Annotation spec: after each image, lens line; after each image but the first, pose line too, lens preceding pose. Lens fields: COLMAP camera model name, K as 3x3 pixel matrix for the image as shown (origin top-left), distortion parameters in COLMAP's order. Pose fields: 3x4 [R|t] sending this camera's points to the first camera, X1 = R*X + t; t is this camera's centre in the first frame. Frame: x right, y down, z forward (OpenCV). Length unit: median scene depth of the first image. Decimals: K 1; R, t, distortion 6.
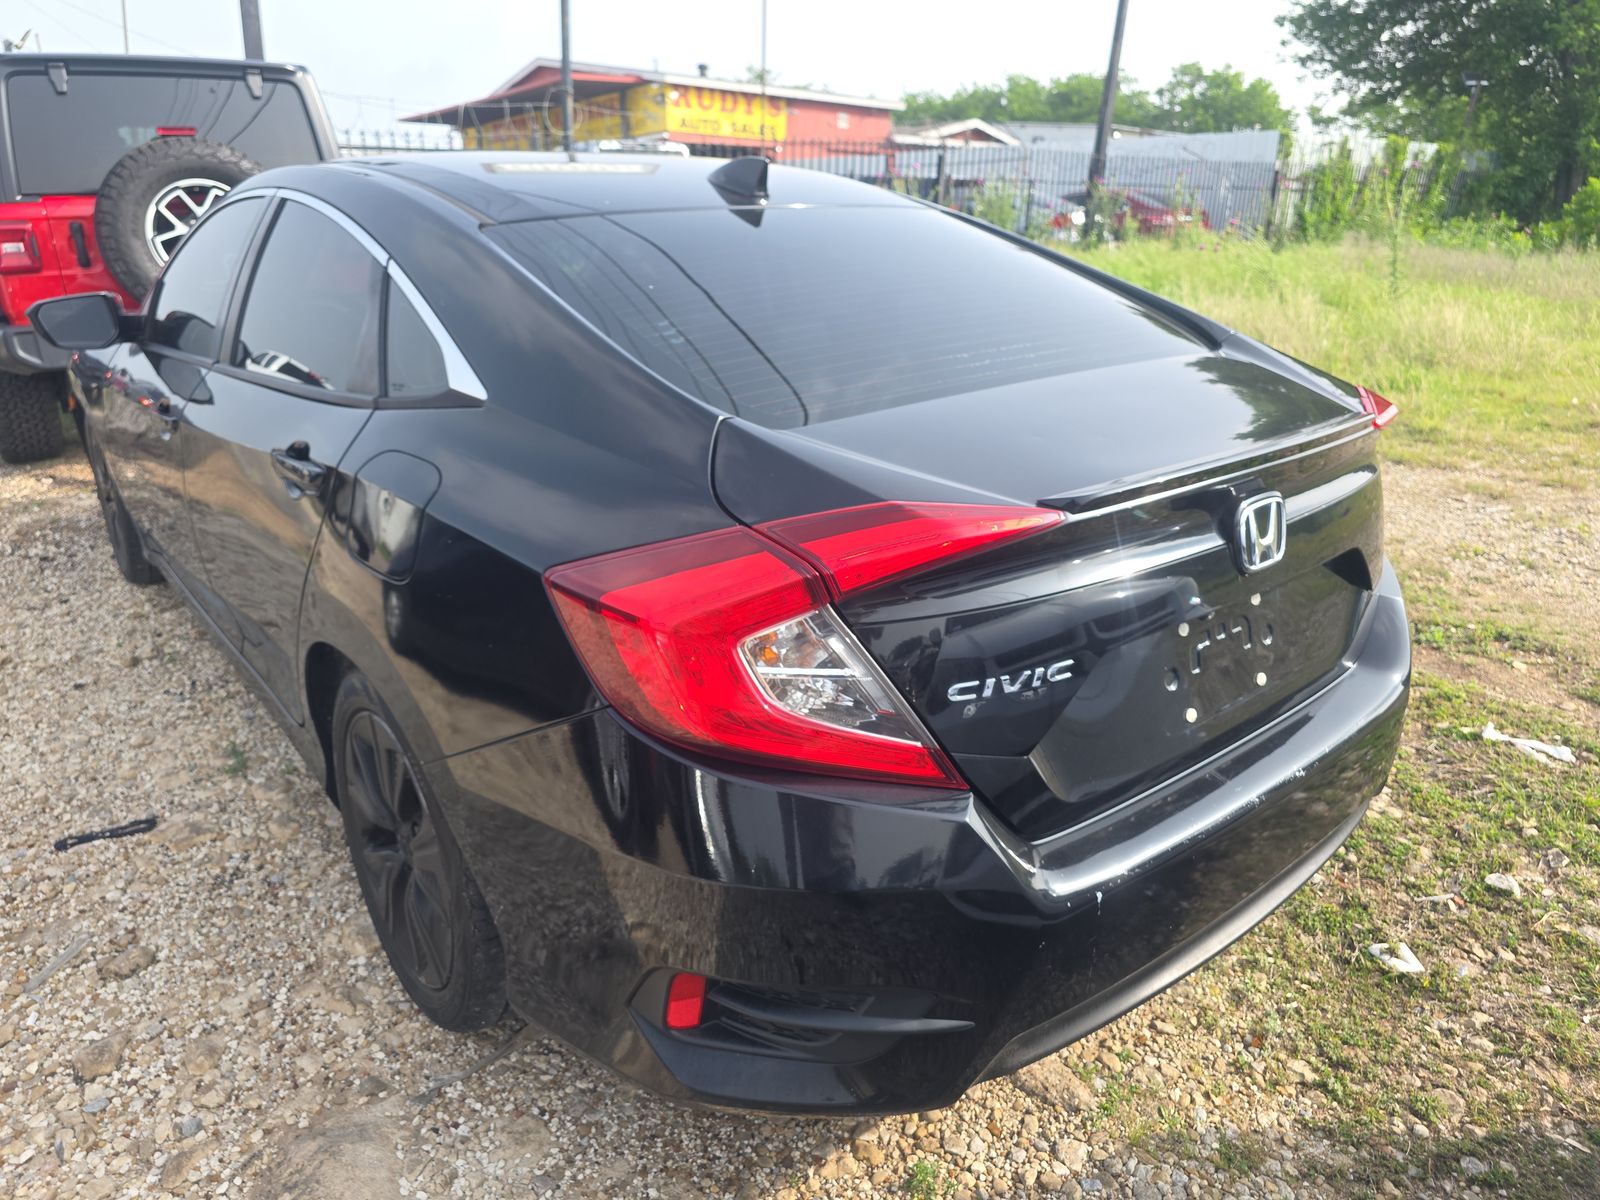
lens RADIAL K [[1212.6, 0, 820.6], [0, 1212.6, 598.2], [0, 0, 1]] dist [0.059490, -0.068131]
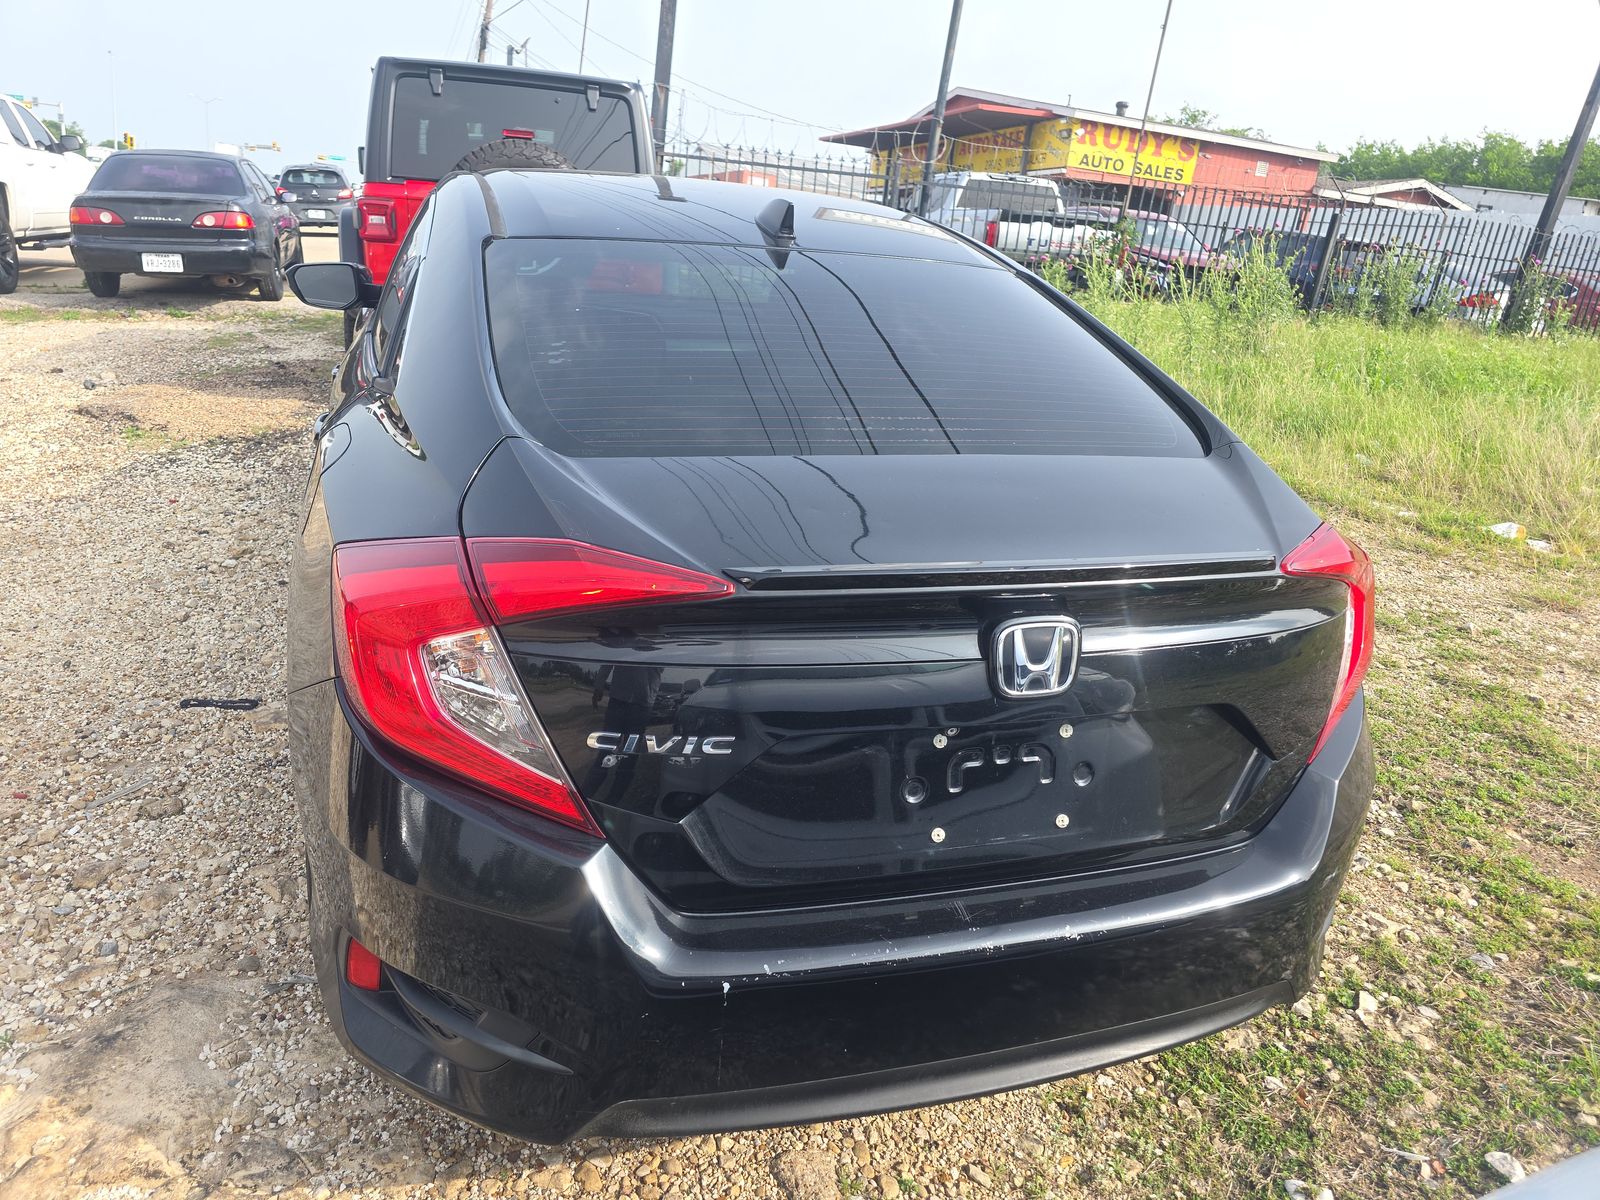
lens RADIAL K [[1212.6, 0, 820.6], [0, 1212.6, 598.2], [0, 0, 1]] dist [0.059490, -0.068131]
pose [[0.914930, 0.201438, -0.349751, 0.382790], [-0.208207, 0.977909, 0.018565, -0.058207], [0.345764, 0.055835, 0.936659, 0.076811]]
